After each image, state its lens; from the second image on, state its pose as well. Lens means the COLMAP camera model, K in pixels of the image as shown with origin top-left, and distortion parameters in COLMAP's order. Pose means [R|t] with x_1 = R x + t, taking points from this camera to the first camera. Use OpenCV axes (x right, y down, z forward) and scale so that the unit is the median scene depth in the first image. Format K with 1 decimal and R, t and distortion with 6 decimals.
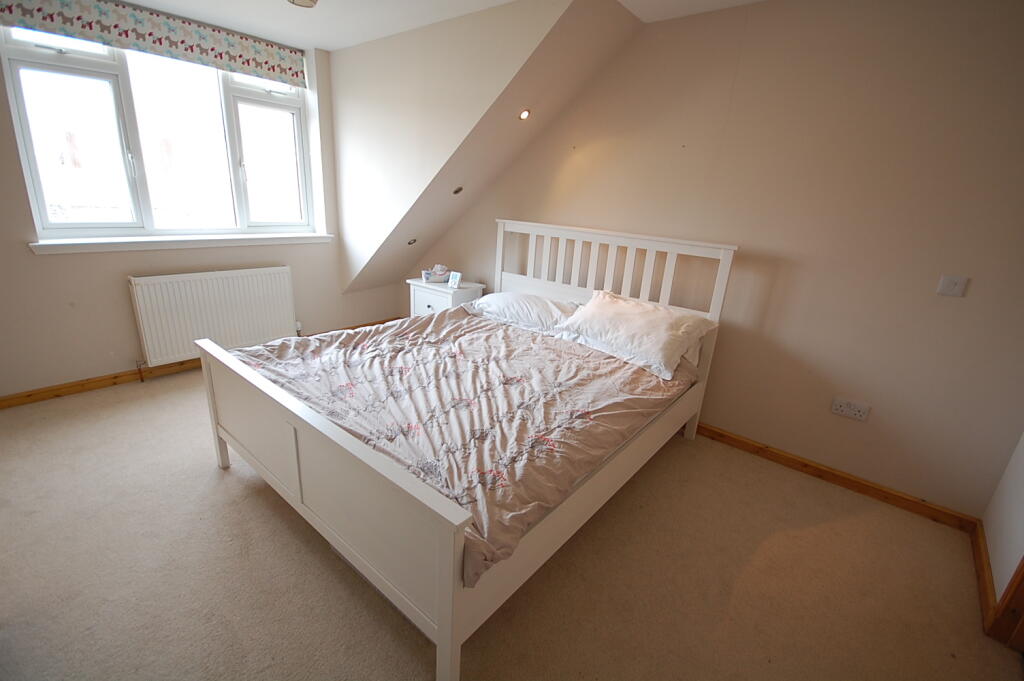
lens RADIAL K [[449.2, 0, 512.0], [0, 449.2, 340.5], [0, 0, 1]] dist [0.026752, -0.016945]
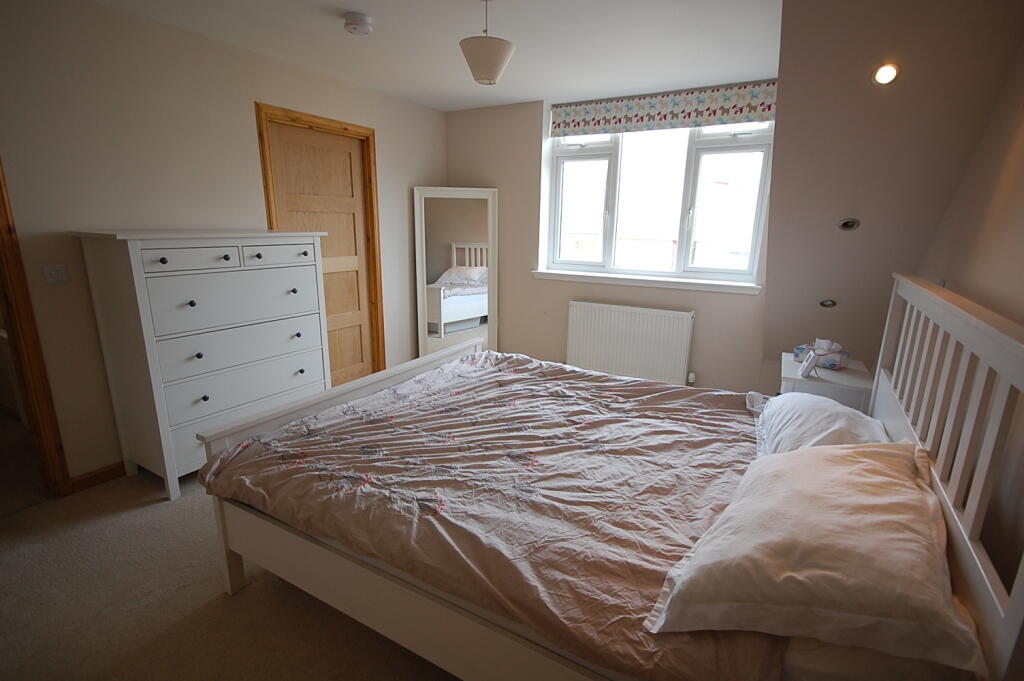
lens RADIAL K [[499.7, 0, 512.0], [0, 499.7, 340.5], [0, 0, 1]] dist [0.013327, 0.000228]
pose [[0.163294, 0.169410, -0.971923, 0.614859], [-0.314351, 0.942735, 0.111508, -0.146607], [0.935157, 0.287316, 0.207197, 0.599263]]
